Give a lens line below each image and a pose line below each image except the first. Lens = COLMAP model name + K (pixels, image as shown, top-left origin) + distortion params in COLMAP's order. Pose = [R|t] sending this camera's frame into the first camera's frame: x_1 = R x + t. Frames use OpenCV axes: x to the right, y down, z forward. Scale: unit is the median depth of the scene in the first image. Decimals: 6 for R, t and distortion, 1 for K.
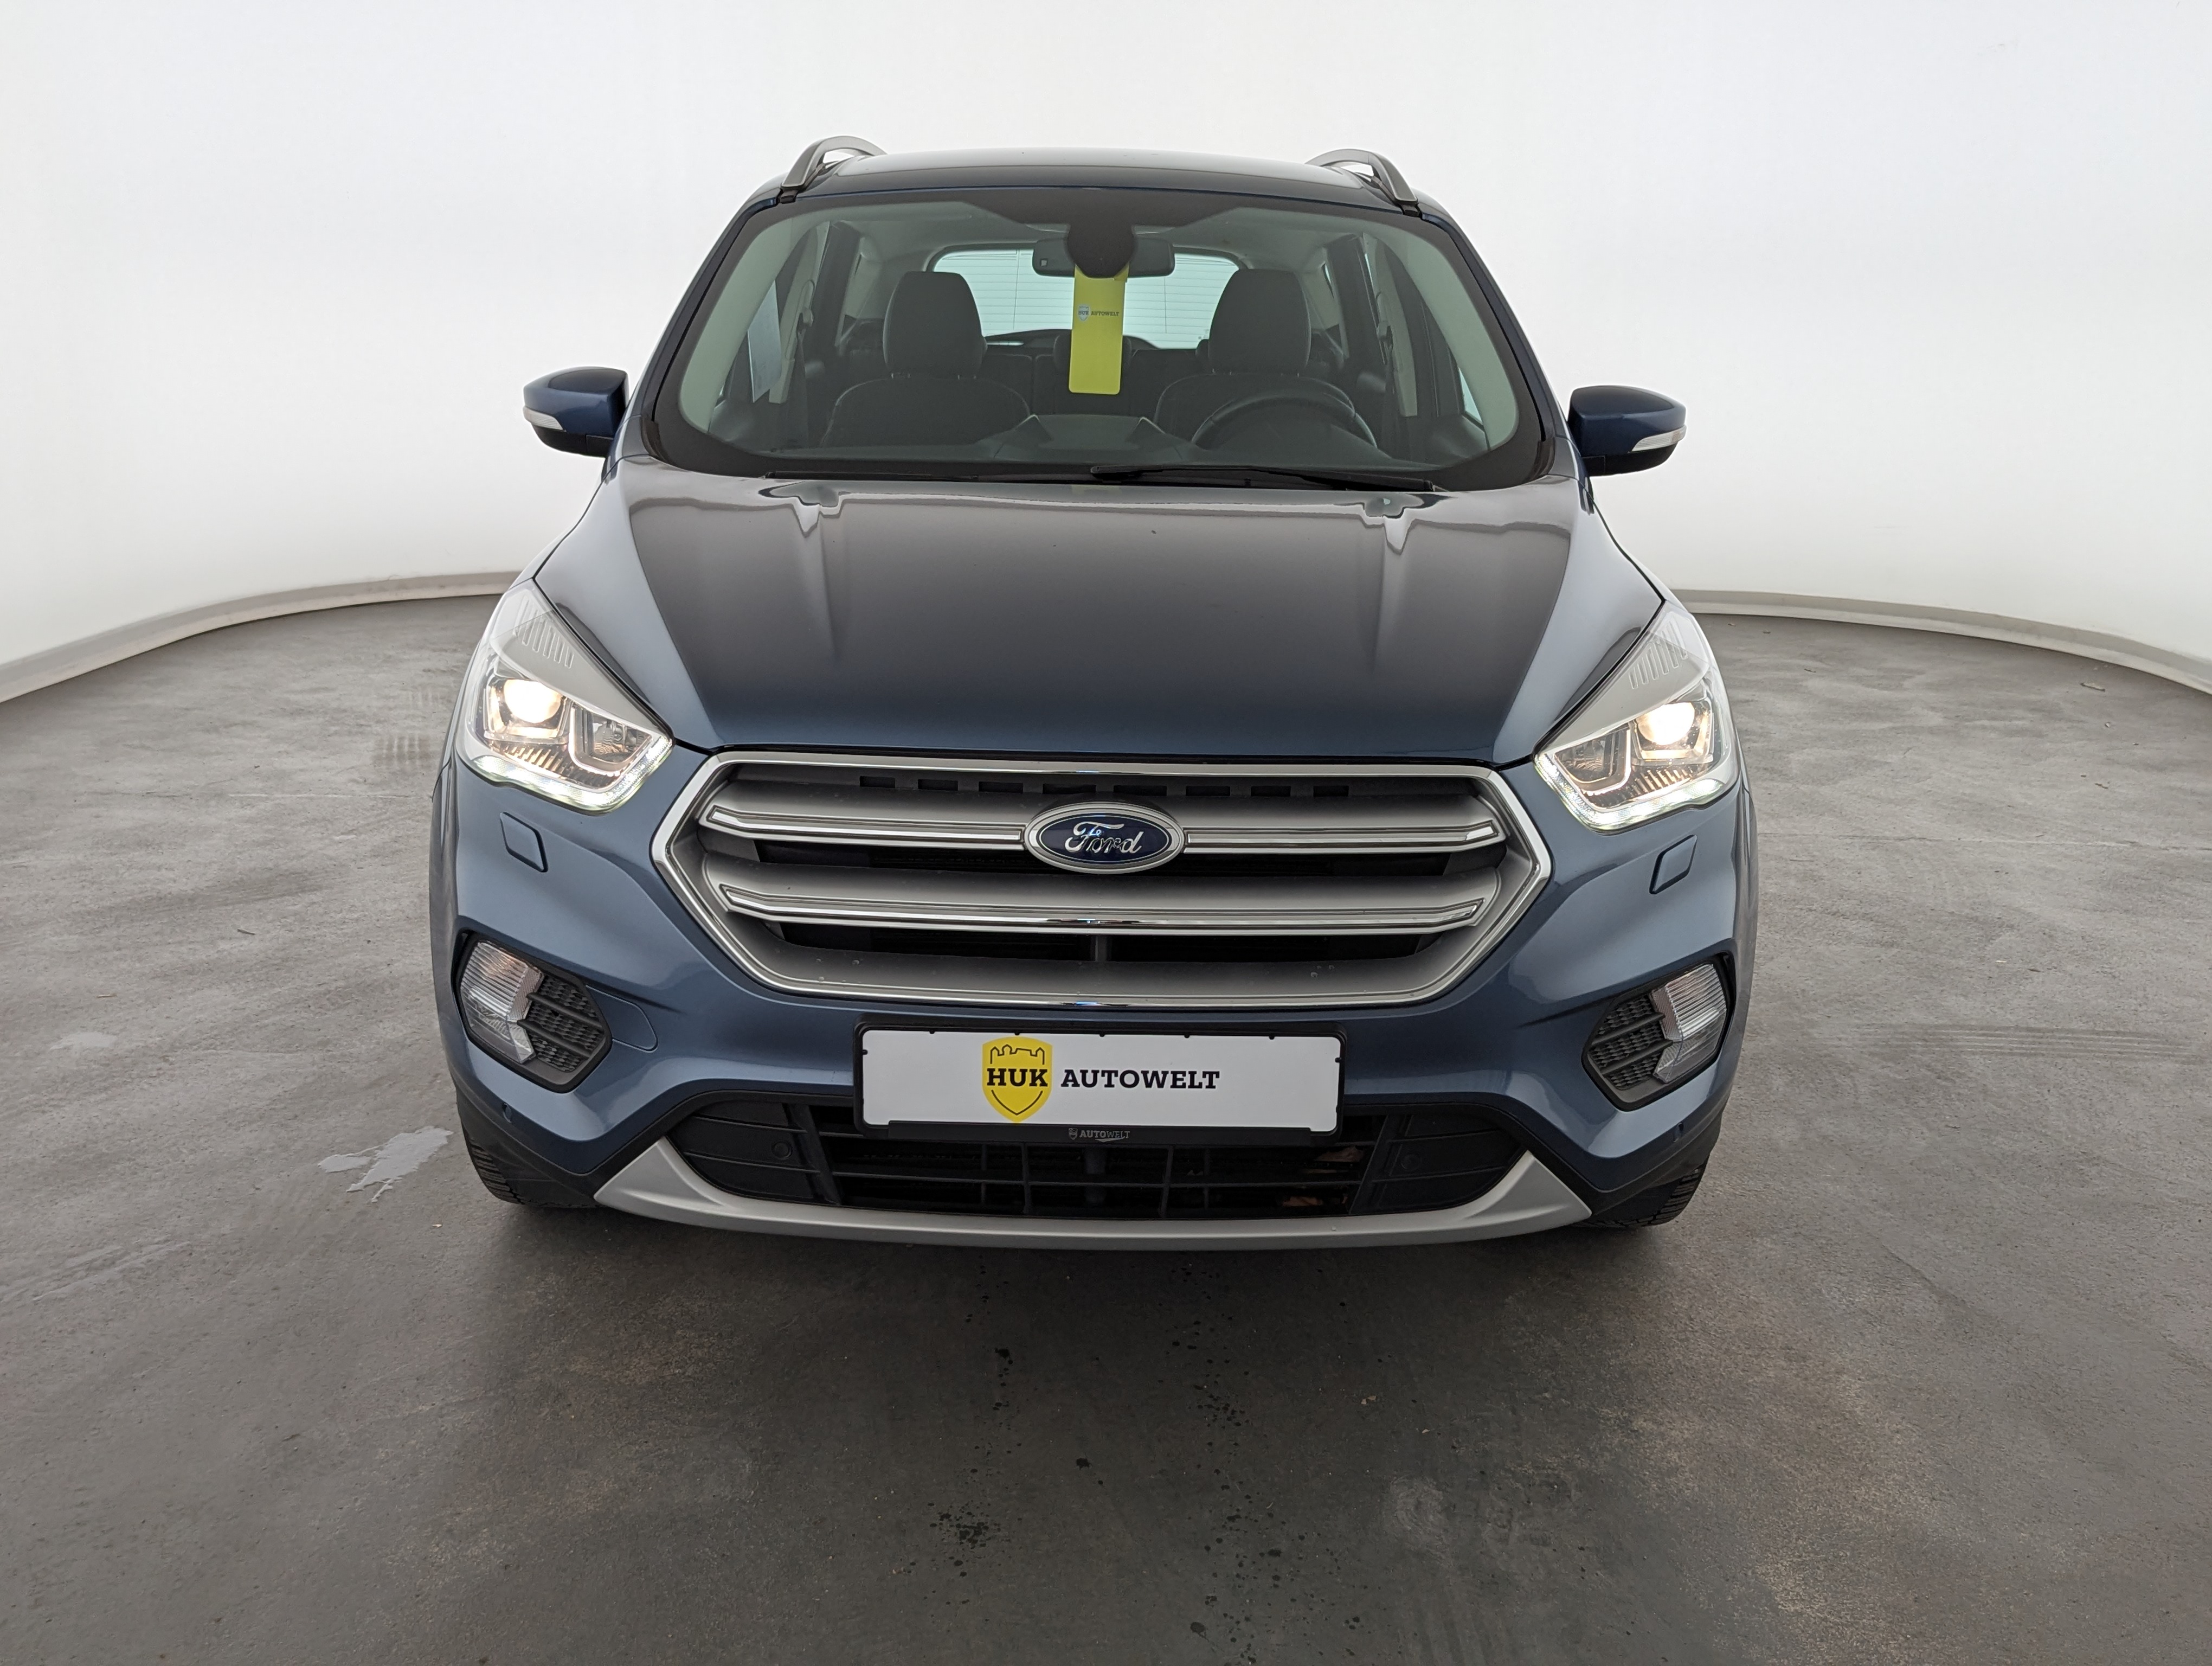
lens RADIAL K [[2116.1, 0, 1106.0], [0, 2116.1, 833.0], [0, 0, 1]] dist [0.058207, -0.078110]
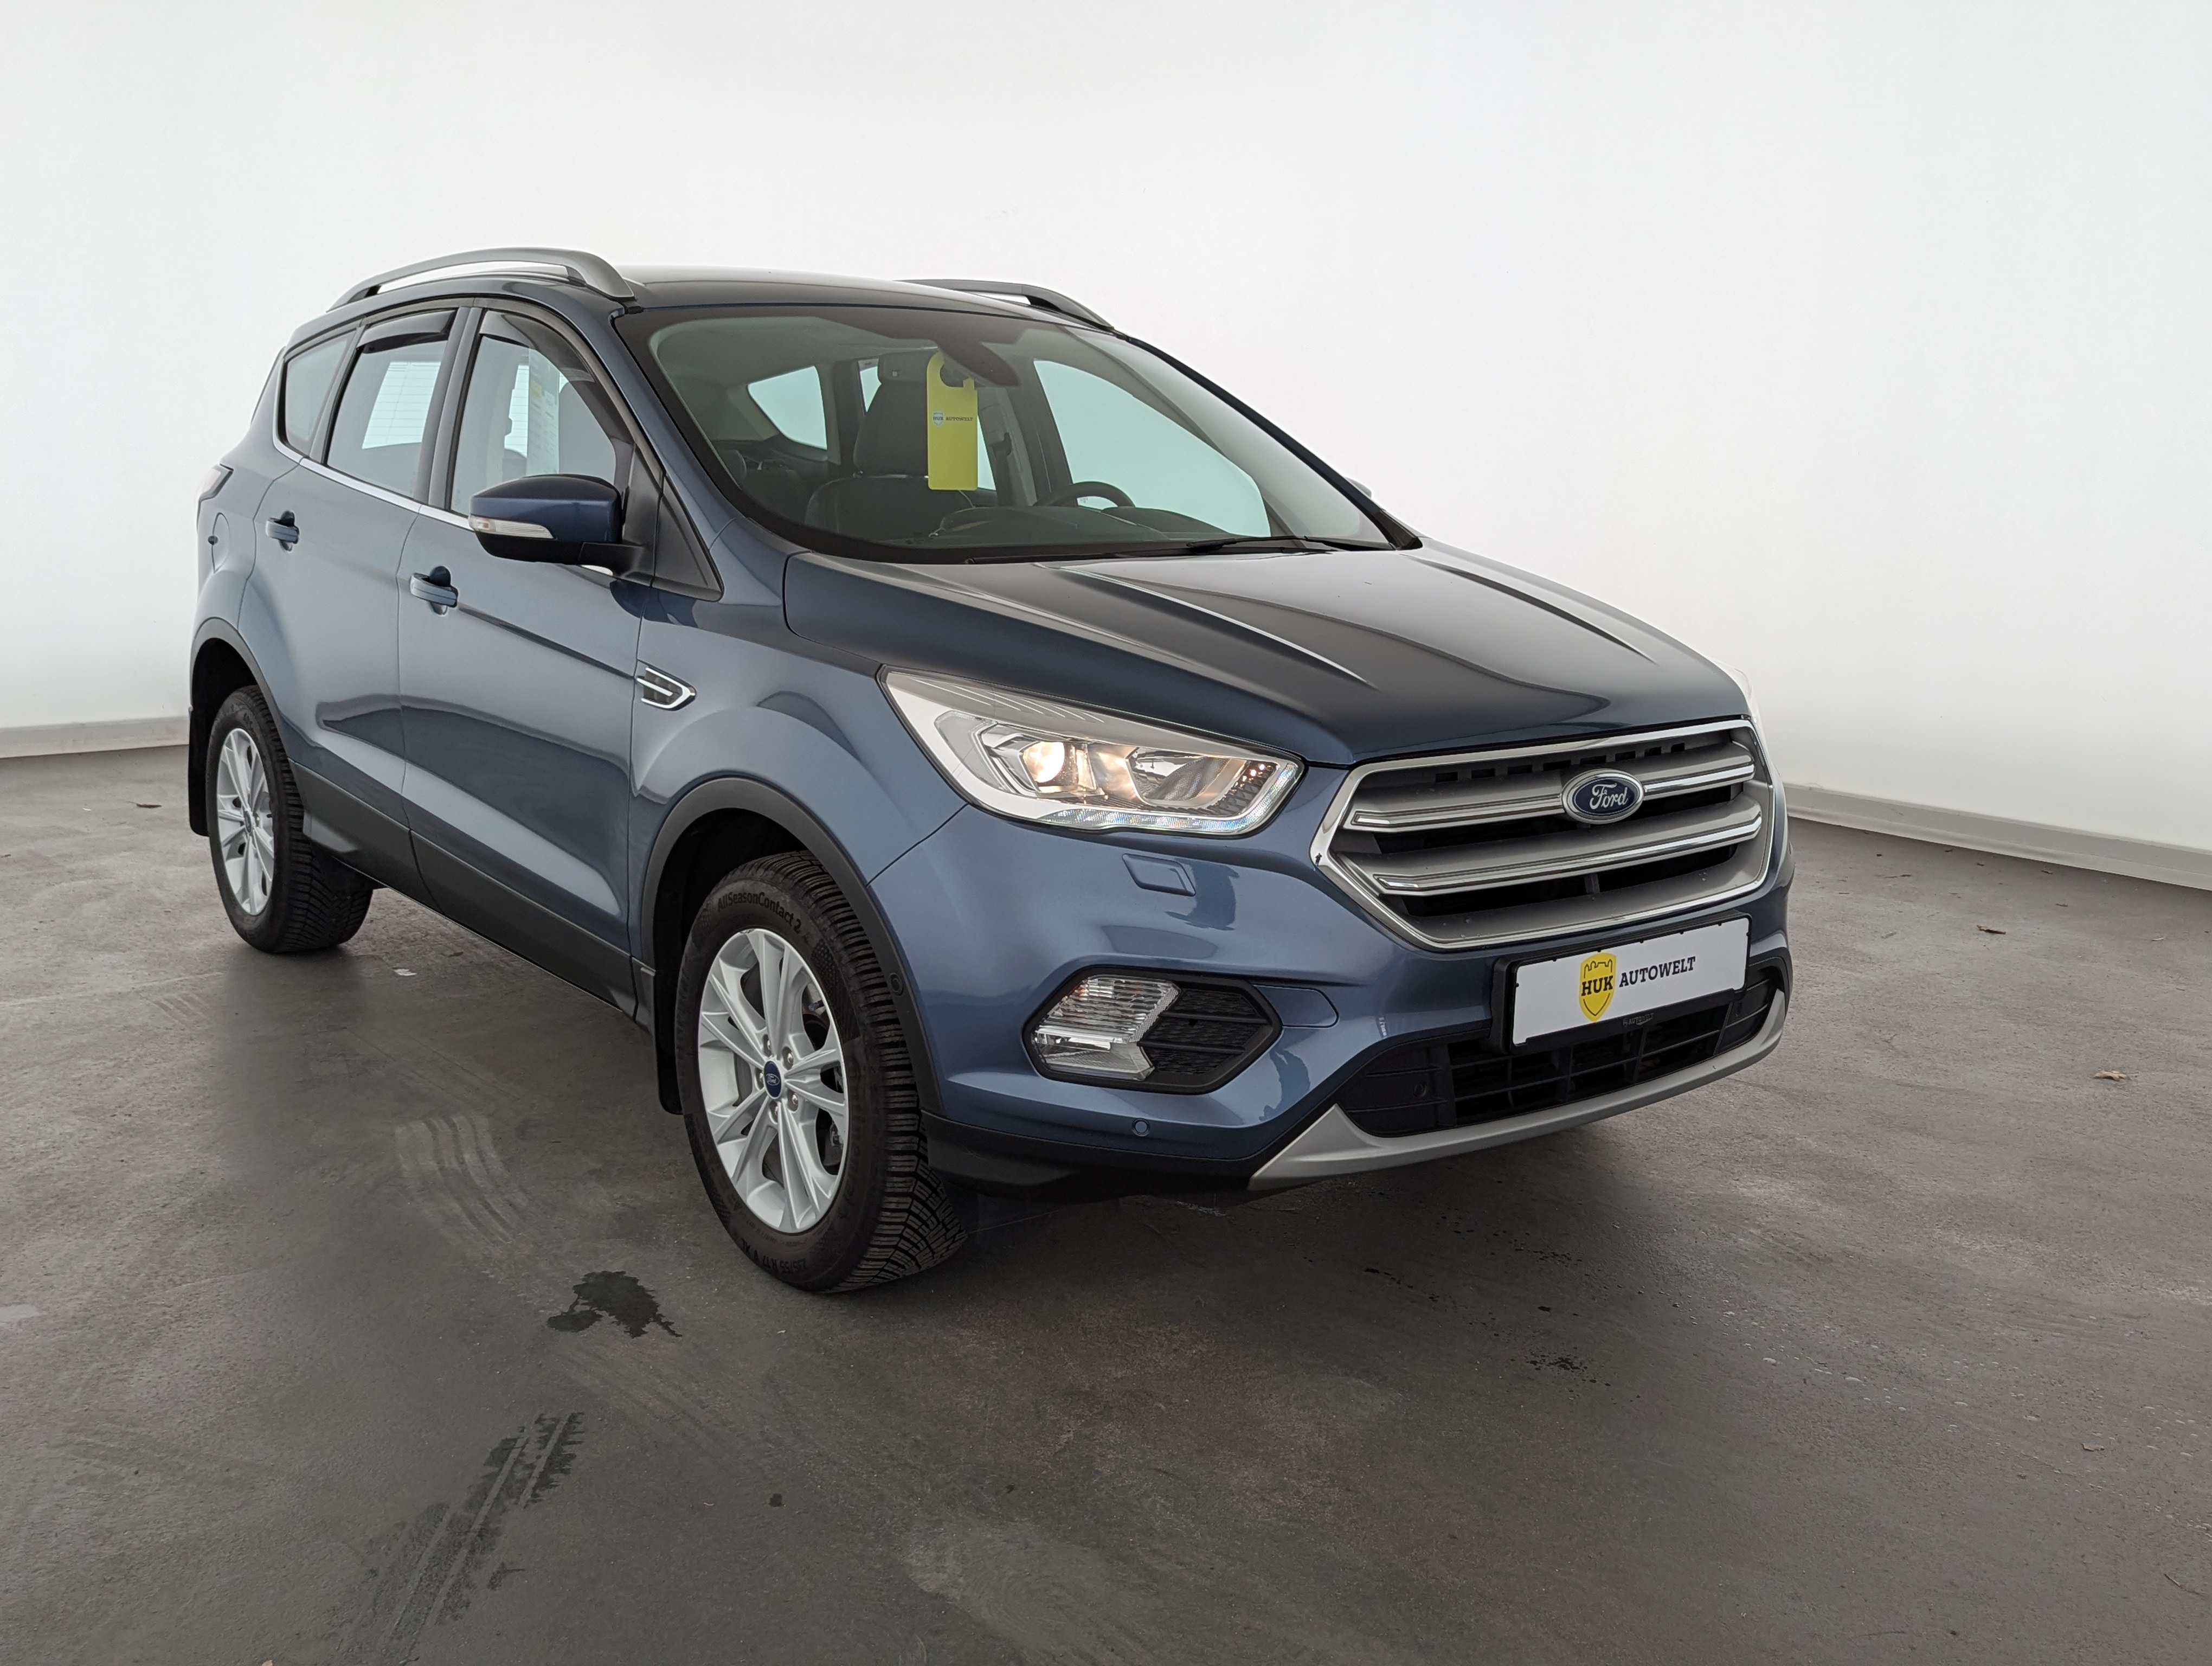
lens RADIAL K [[2084.4, 0, 1254.1], [0, 2084.4, 803.2], [0, 0, 1]] dist [0.053712, -0.003867]
pose [[0.772069, -0.116474, 0.624775, -0.965632], [0.158497, 0.987289, -0.011807, -0.012700], [-0.615458, 0.108141, 0.780716, 0.116659]]
